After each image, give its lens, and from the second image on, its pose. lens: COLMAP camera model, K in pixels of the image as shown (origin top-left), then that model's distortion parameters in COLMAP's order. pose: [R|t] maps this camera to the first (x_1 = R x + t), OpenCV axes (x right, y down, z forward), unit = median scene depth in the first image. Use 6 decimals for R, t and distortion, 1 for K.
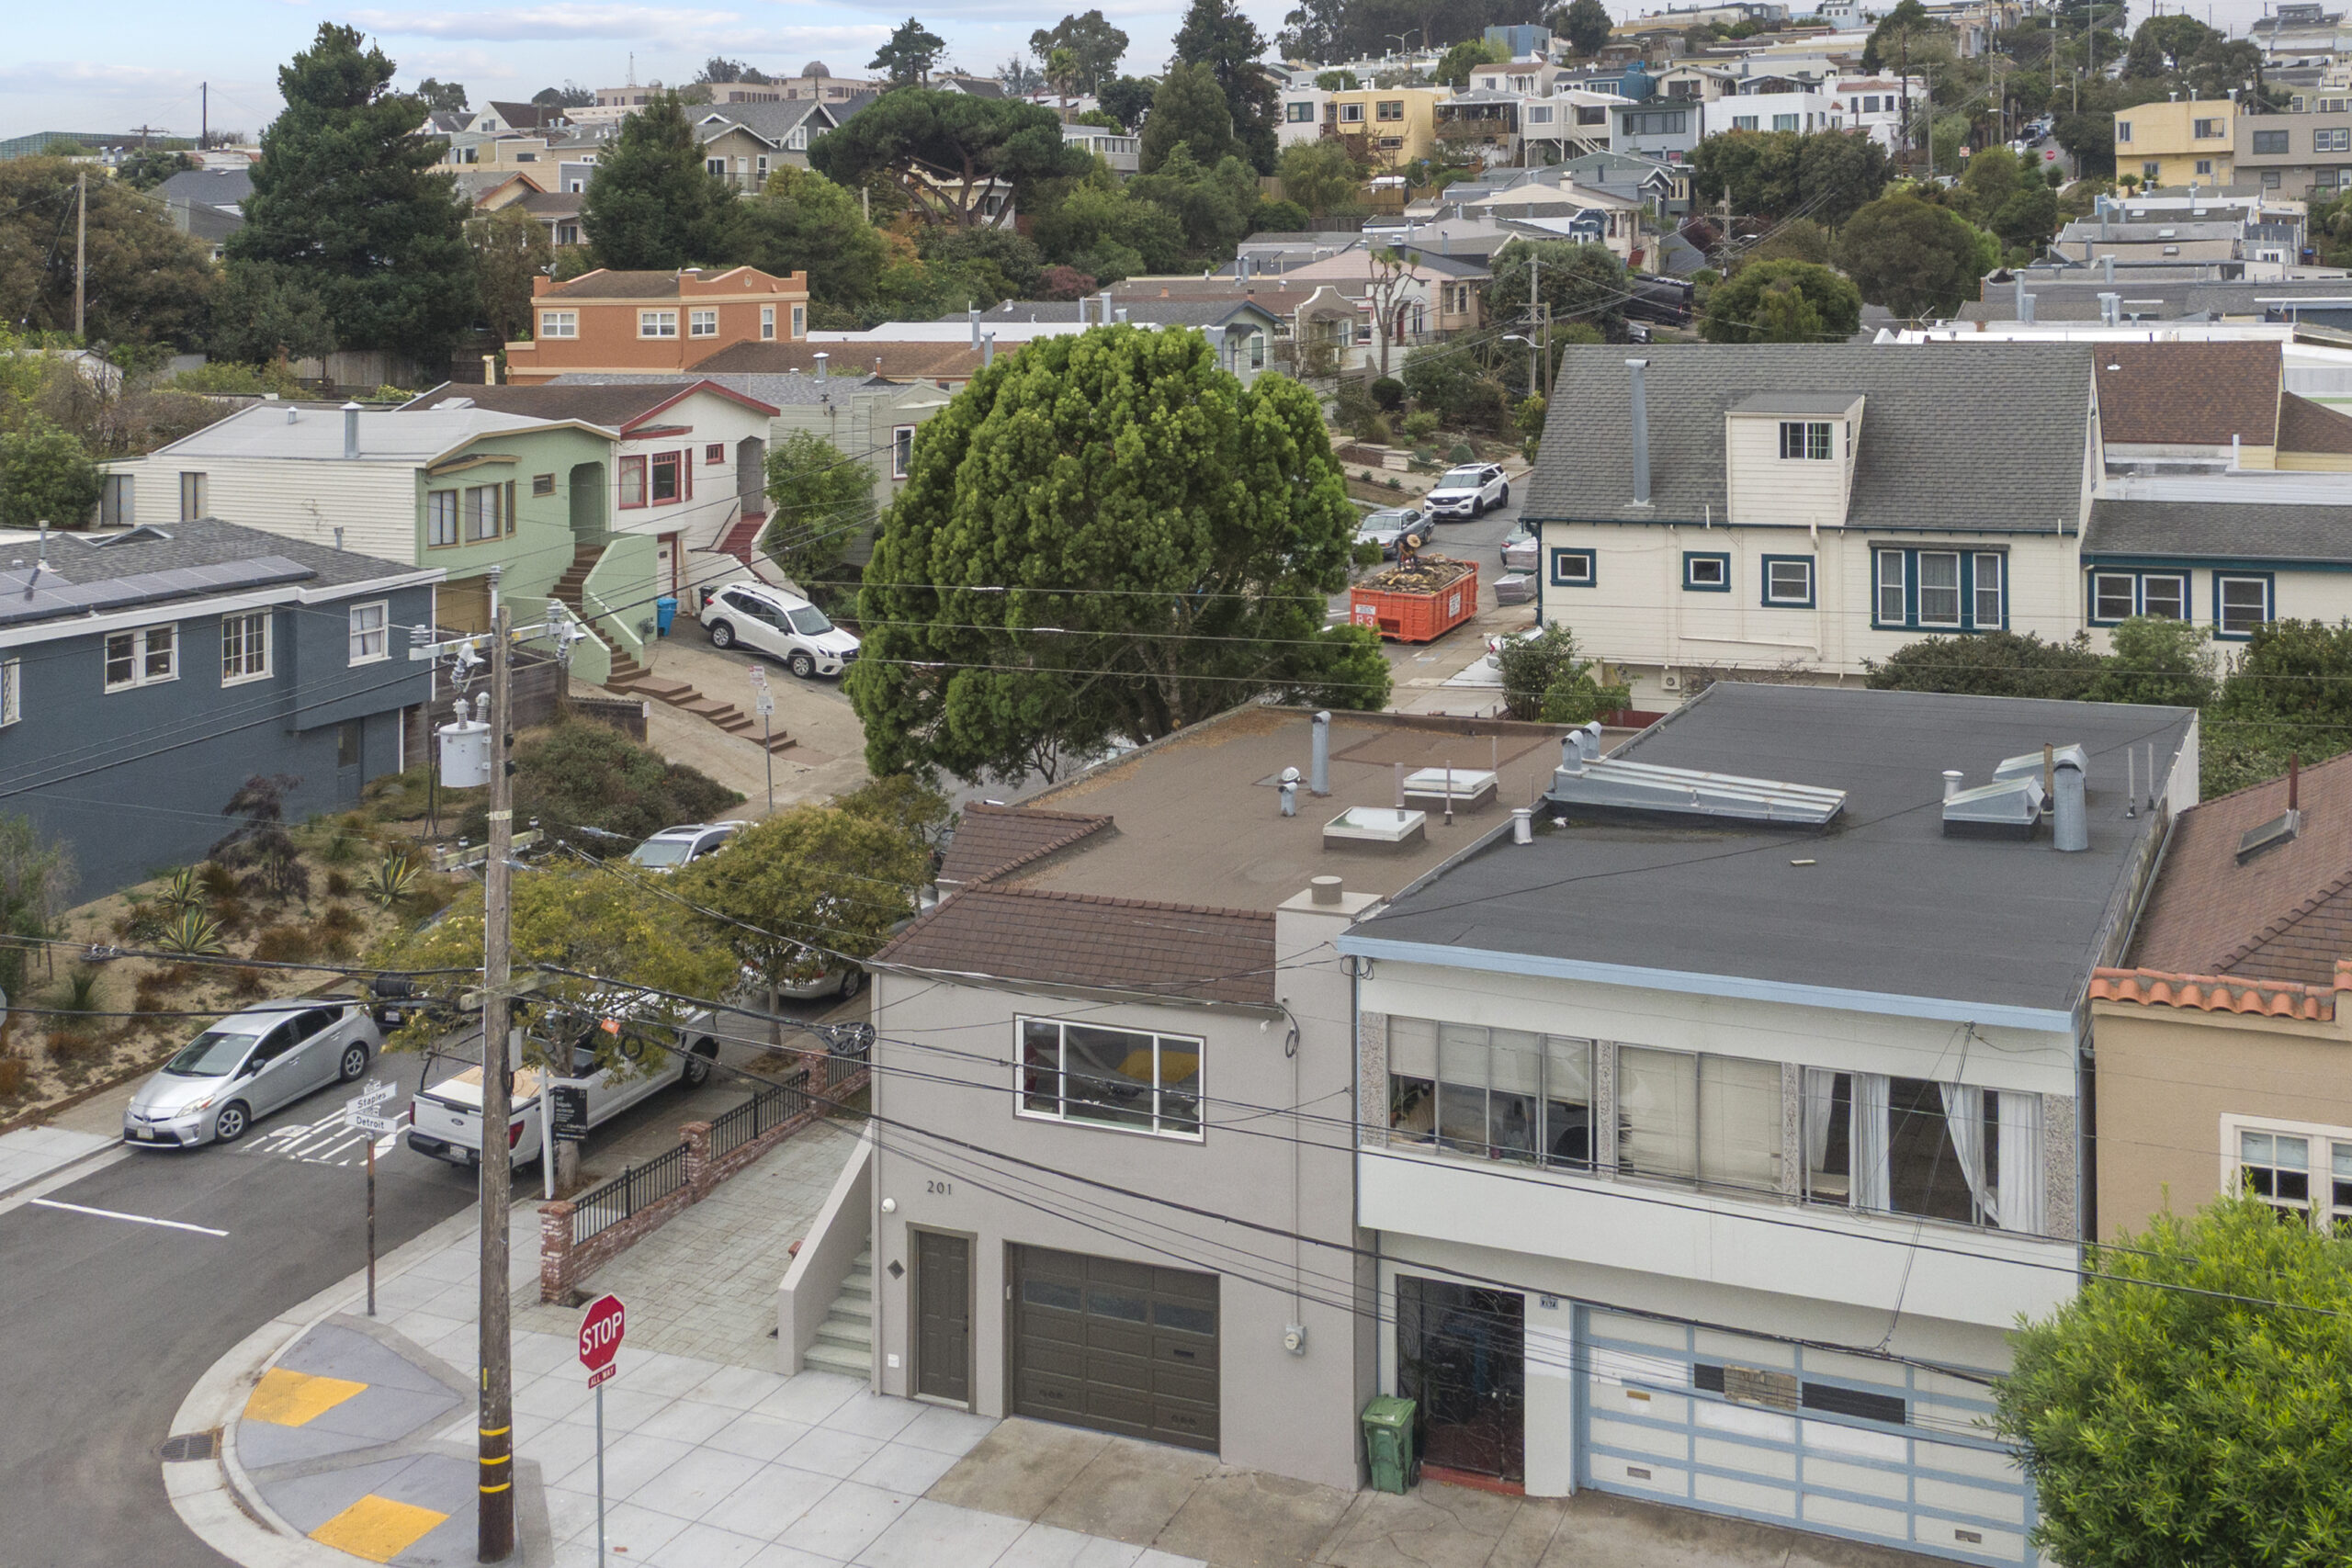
lens RADIAL K [[2648.4, 0, 1173.4], [0, 2648.4, 701.2], [0, 0, 1]] dist [0.033615, 0.015527]
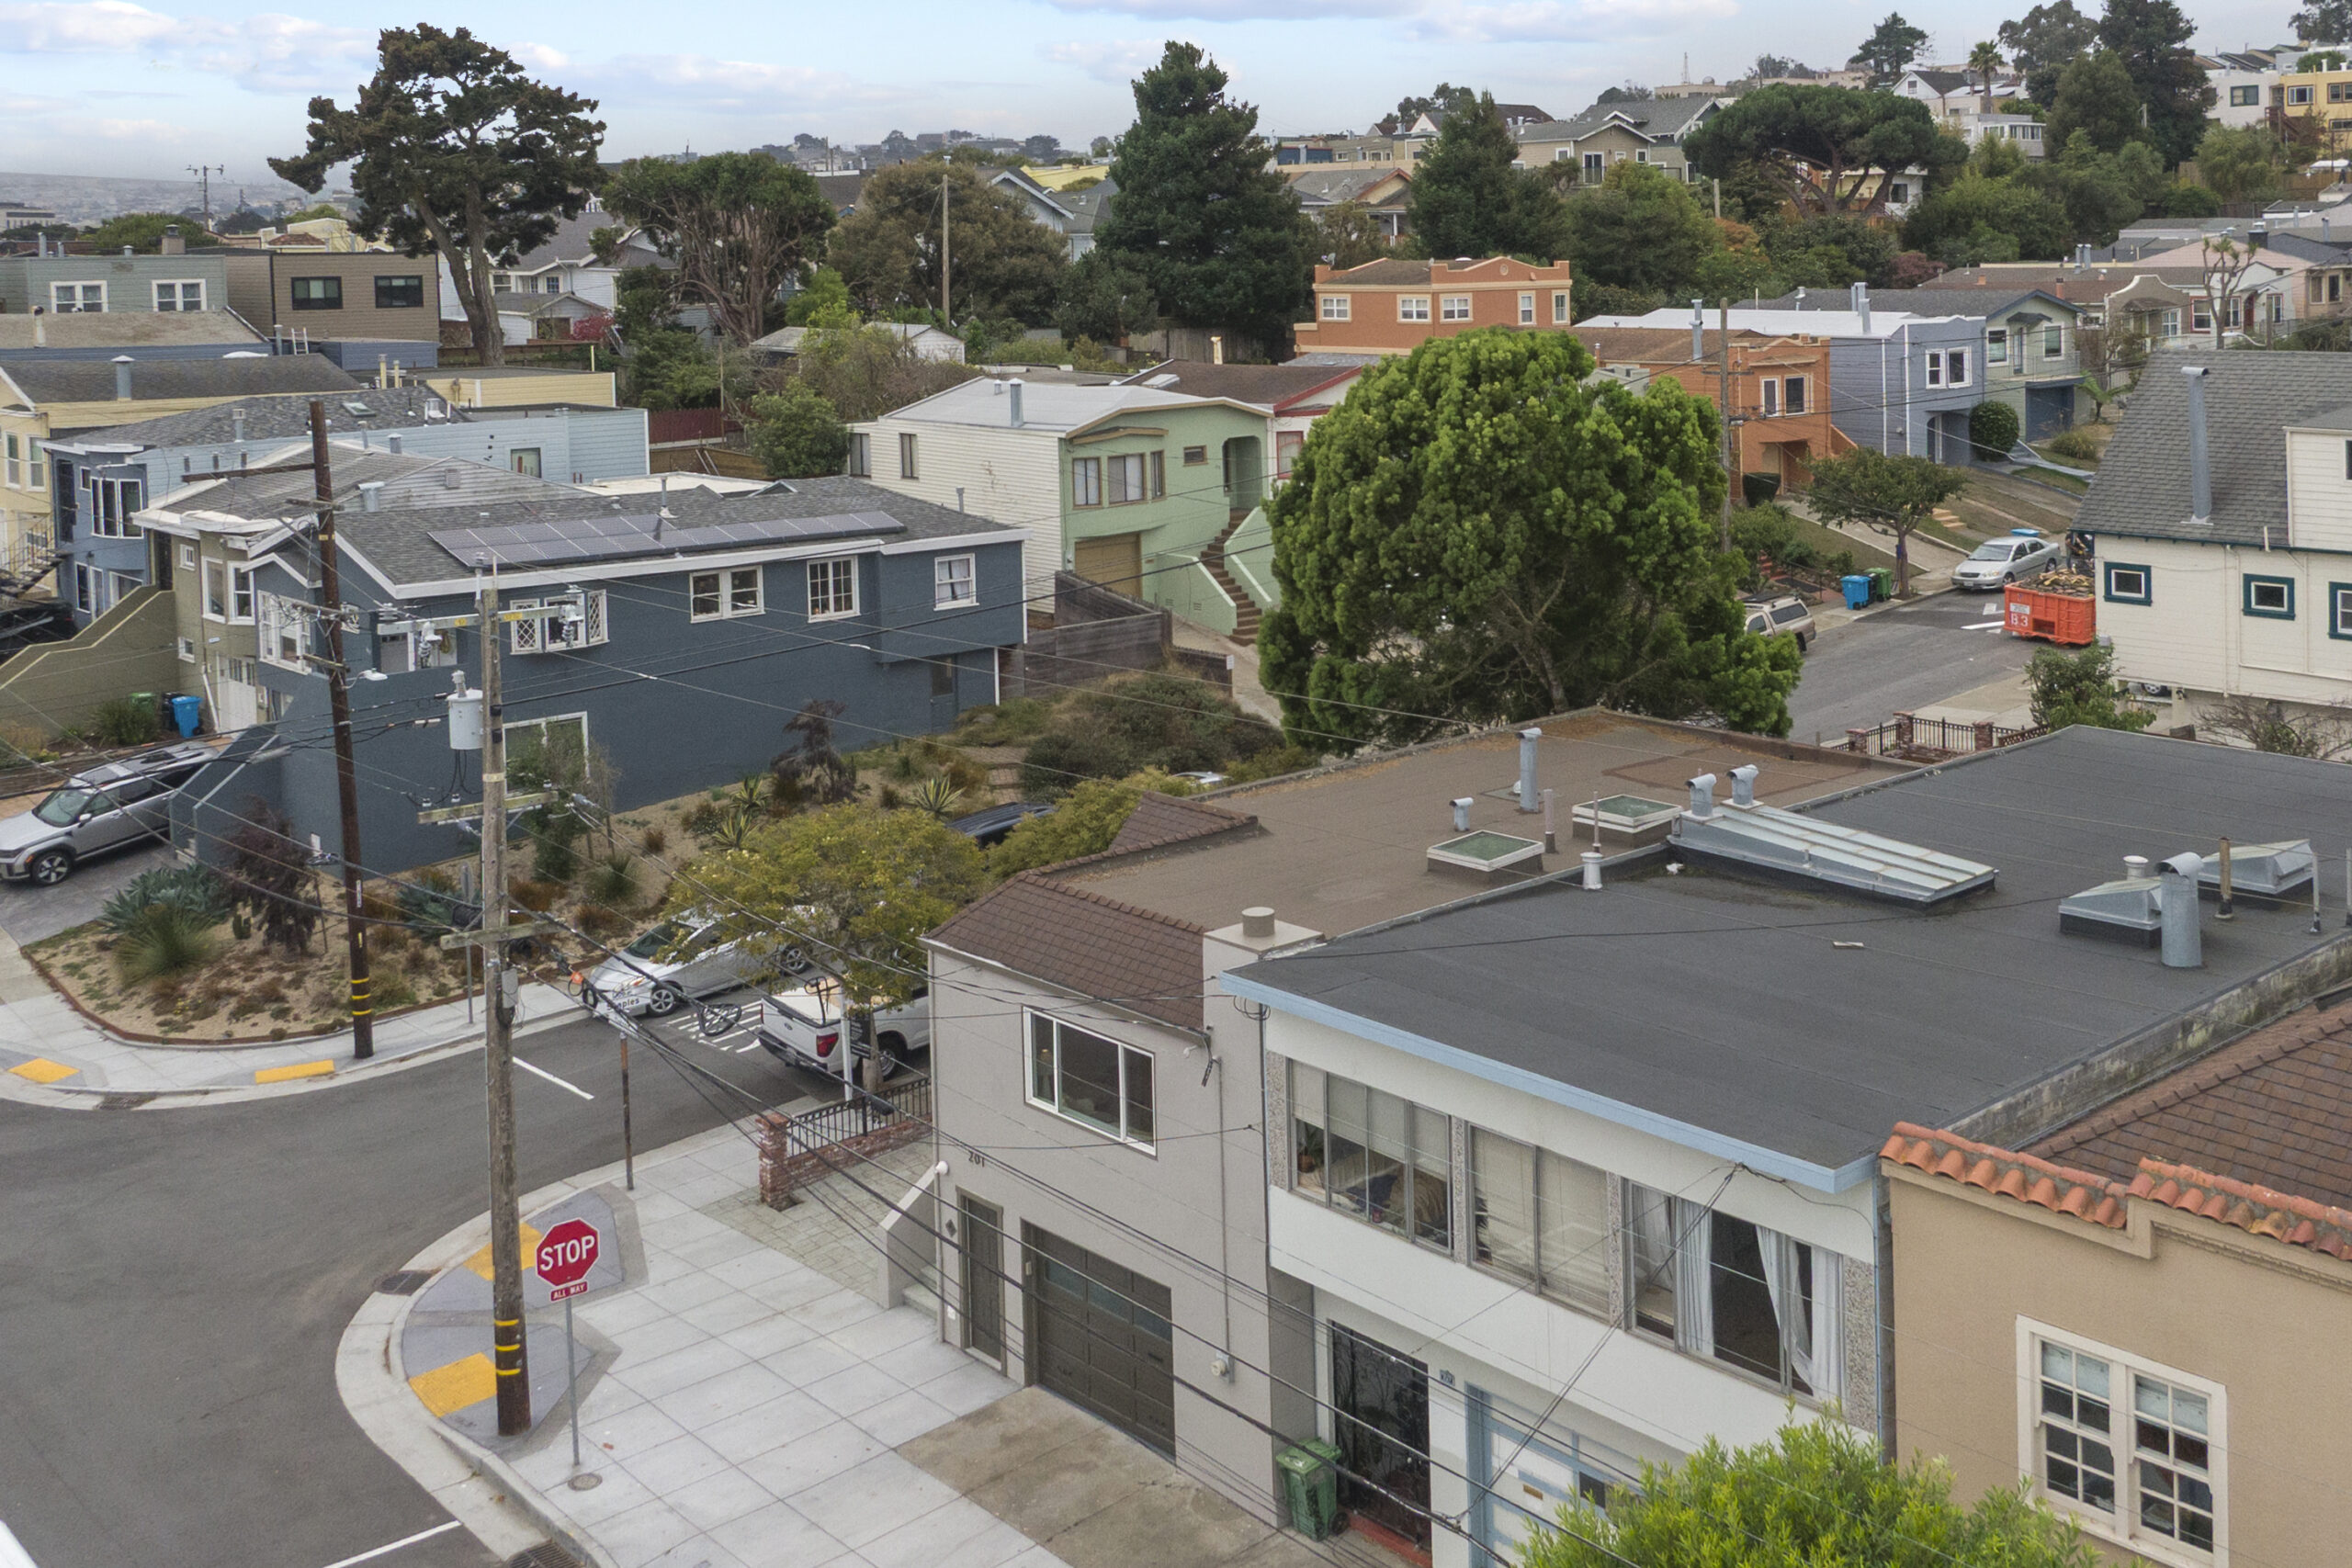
lens RADIAL K [[2356.1, 0, 1250.9], [0, 2356.1, 699.3], [0, 0, 1]] dist [0.094793, -0.218470]
pose [[0.927640, 0.076611, -0.365533, 0.184441], [-0.066700, 0.996984, 0.039684, -0.023060], [0.367471, -0.012431, 0.929952, 0.091385]]
